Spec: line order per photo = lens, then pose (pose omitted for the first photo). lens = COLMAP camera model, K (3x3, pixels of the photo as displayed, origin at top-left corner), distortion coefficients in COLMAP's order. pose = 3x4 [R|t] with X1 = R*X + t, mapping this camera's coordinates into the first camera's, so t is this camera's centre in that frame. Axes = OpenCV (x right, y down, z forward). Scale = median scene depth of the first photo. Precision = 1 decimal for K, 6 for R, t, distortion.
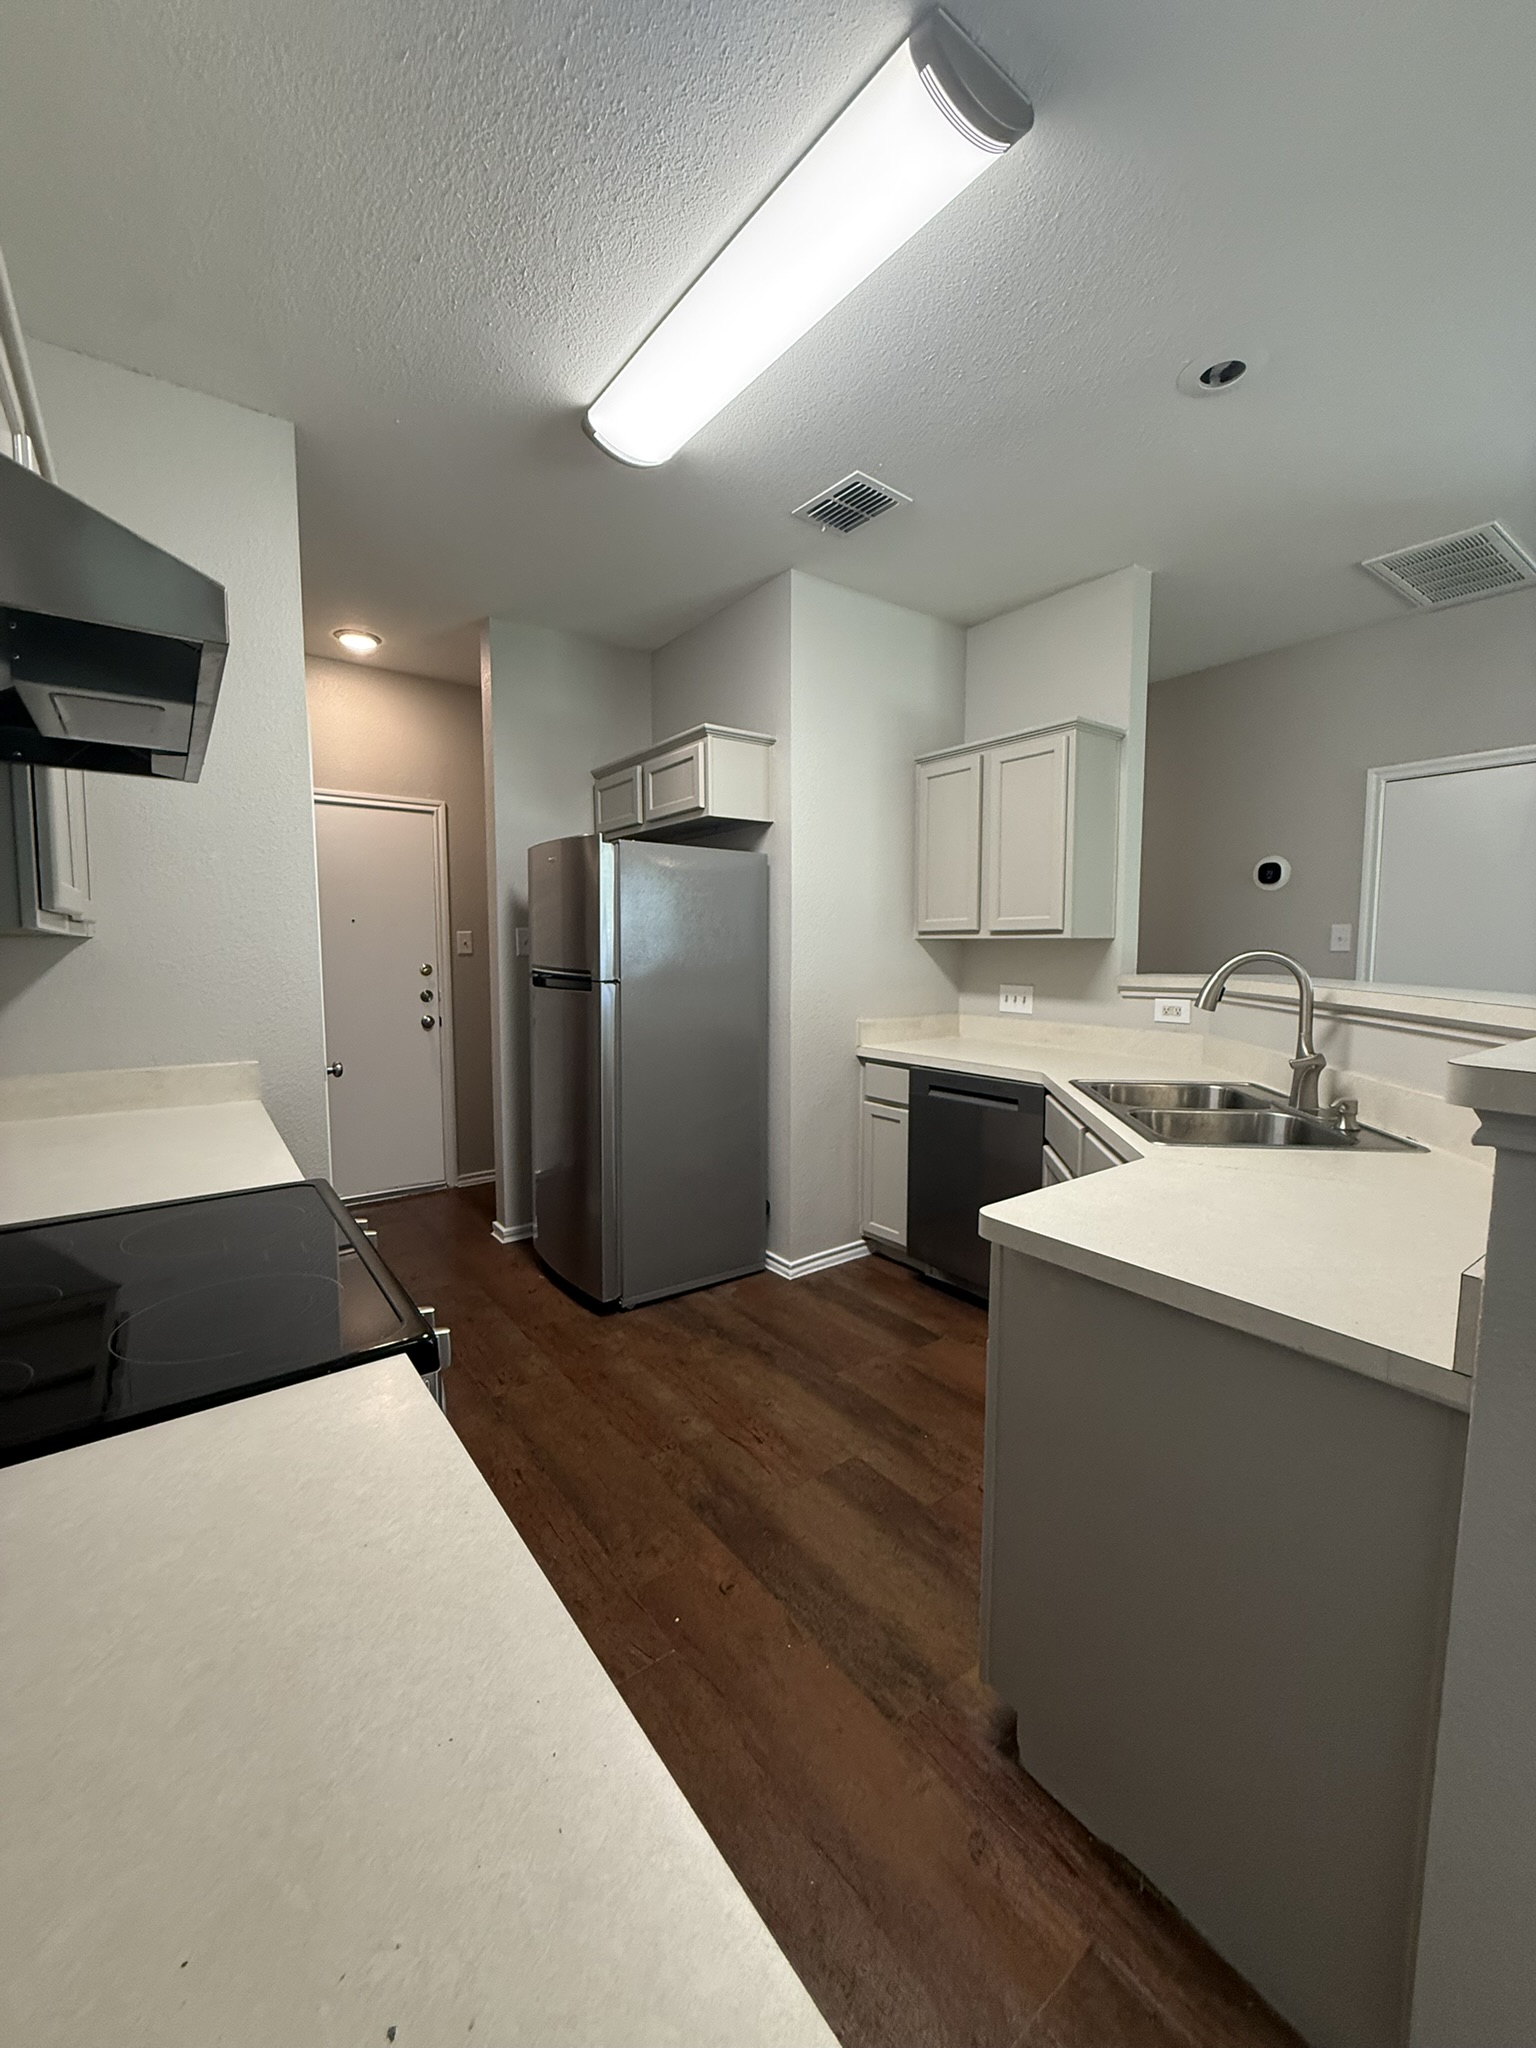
lens RADIAL K [[816.0, 0, 771.4], [0, 816.0, 1013.7], [0, 0, 1]] dist [0.001937, -0.000235]
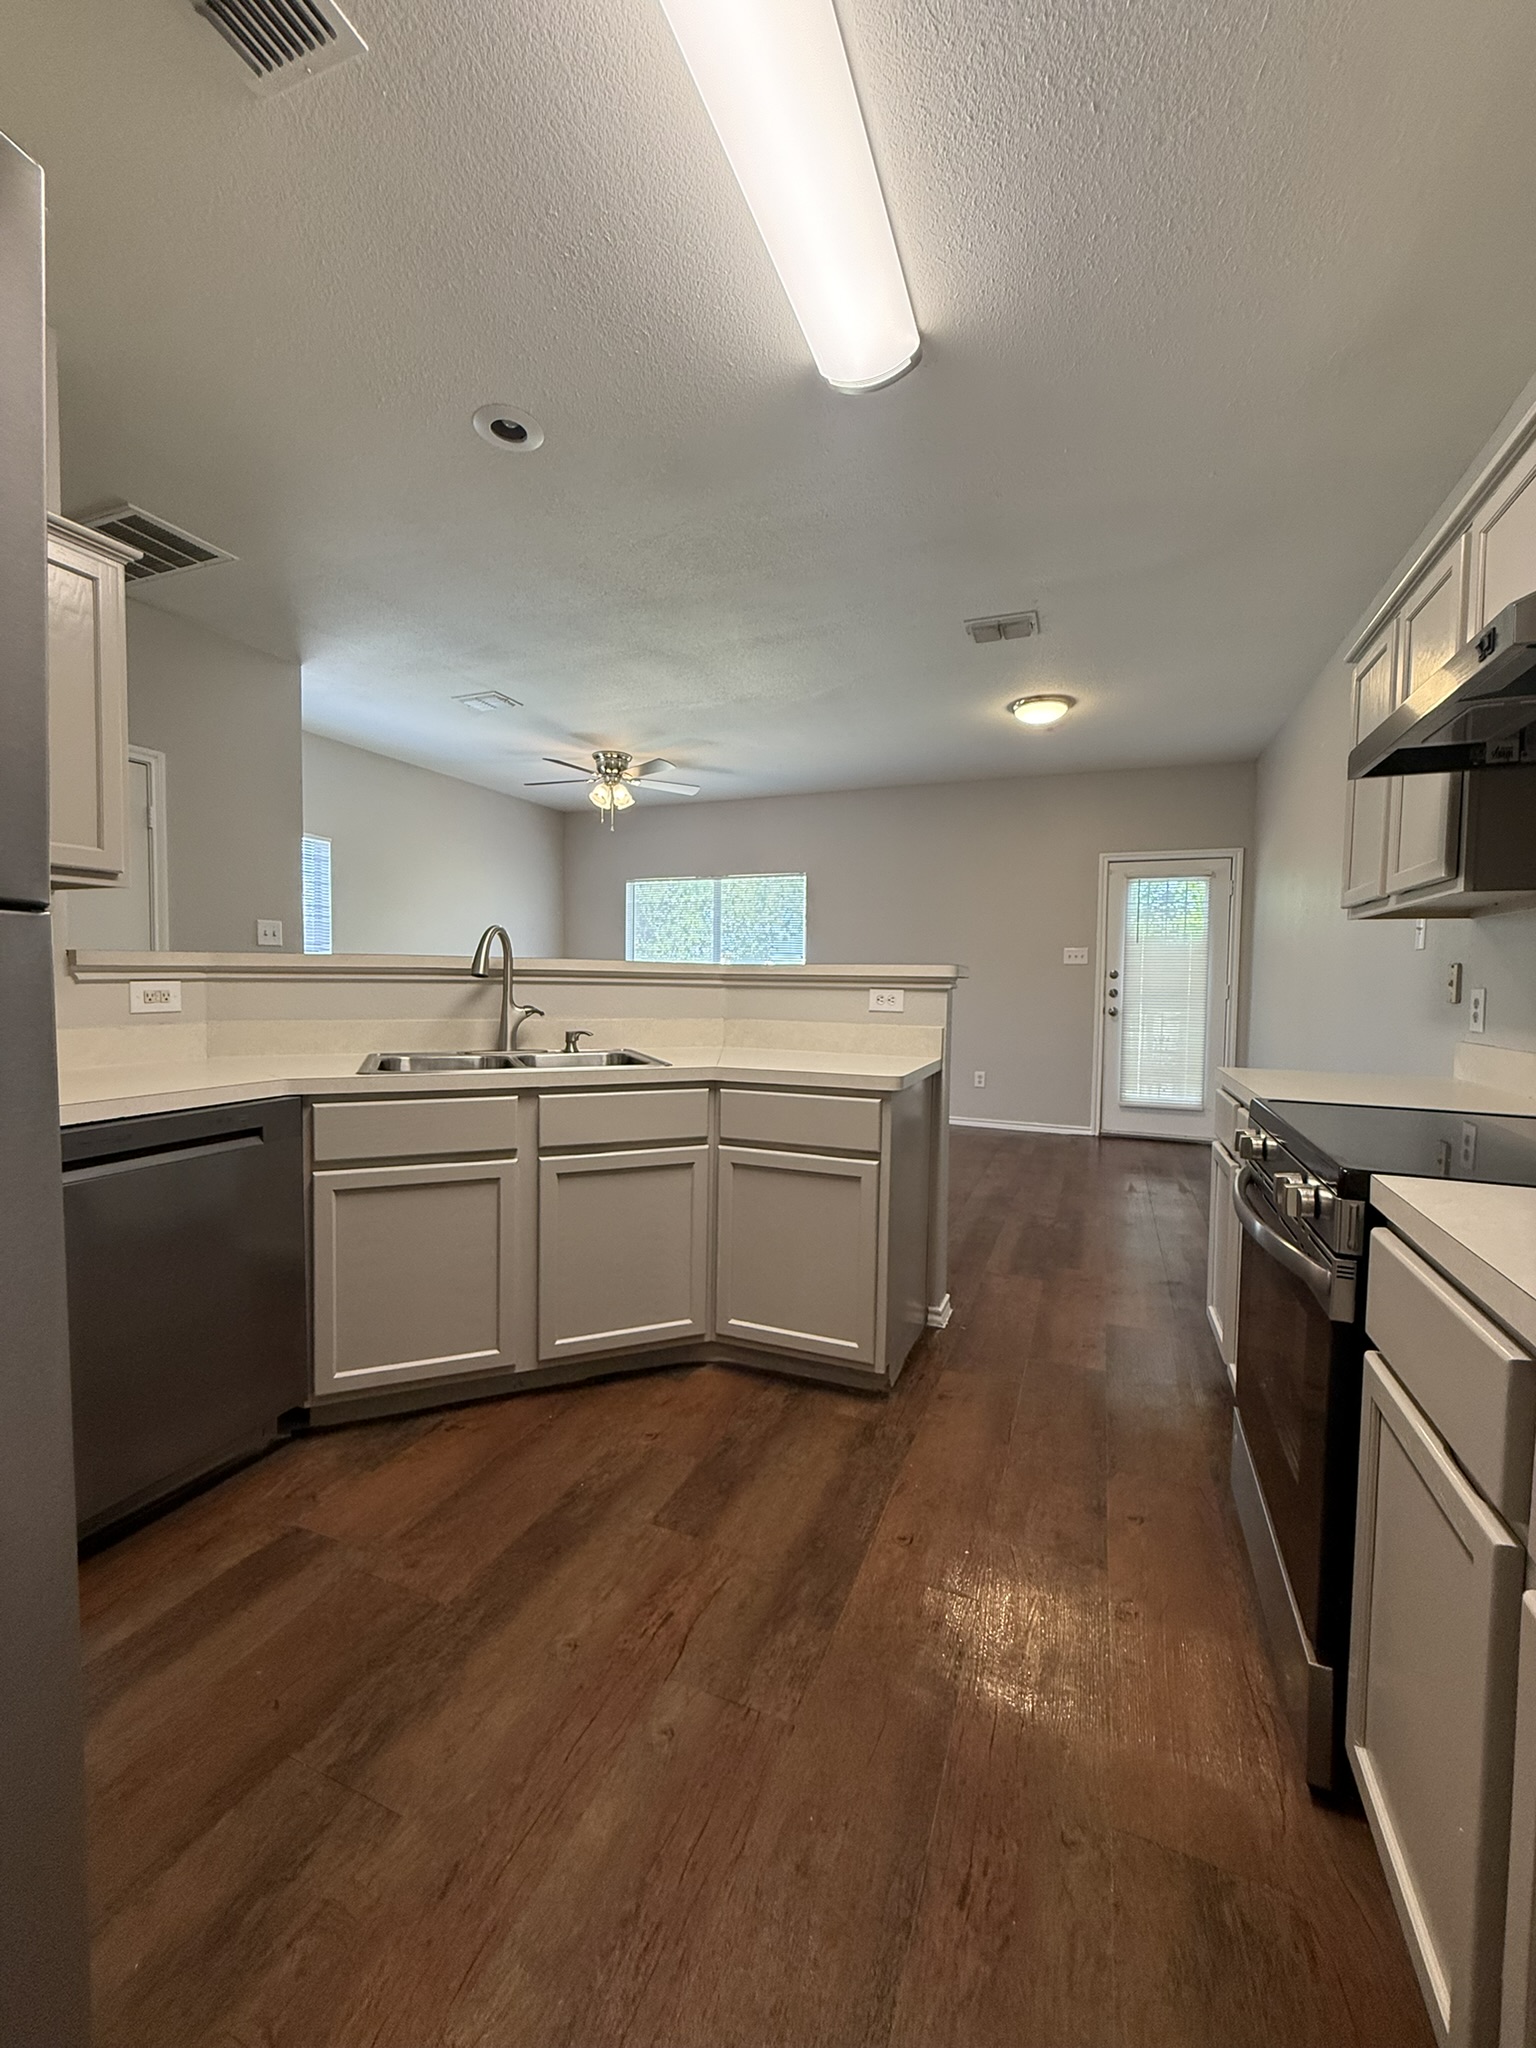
lens RADIAL K [[816.0, 0, 771.4], [0, 816.0, 1013.7], [0, 0, 1]] dist [0.001937, -0.000235]
pose [[-0.514721, -0.042732, 0.856292, -0.426904], [0.059479, 0.994571, 0.085386, -0.017639], [-0.855292, 0.094881, -0.509385, 0.848913]]
